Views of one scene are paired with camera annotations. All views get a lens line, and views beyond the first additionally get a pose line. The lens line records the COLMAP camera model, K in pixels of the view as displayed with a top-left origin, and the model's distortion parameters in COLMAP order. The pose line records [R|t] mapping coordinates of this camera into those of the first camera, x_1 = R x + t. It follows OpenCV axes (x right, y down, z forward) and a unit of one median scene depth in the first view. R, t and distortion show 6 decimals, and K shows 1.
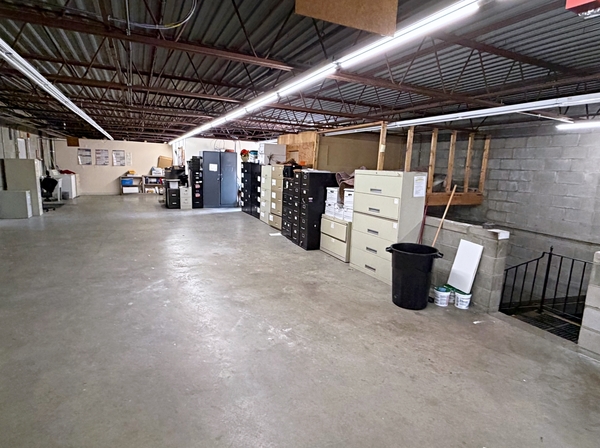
lens RADIAL K [[341.1, 0, 300.2], [0, 341.1, 225.8], [0, 0, 1]] dist [0.000142, 0.000566]
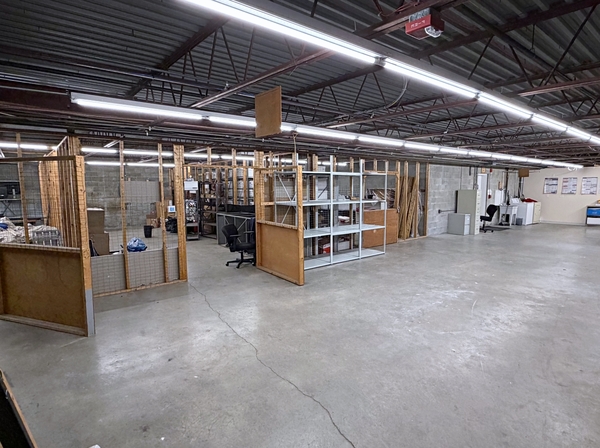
lens RADIAL K [[341.1, 0, 300.9], [0, 341.1, 222.9], [0, 0, 1]] dist [0.000142, 0.000566]
pose [[0.242584, 0.067385, -0.967787, 0.194496], [-0.158146, 0.986987, 0.029081, -0.005004], [0.957154, 0.145997, 0.250084, 0.051029]]
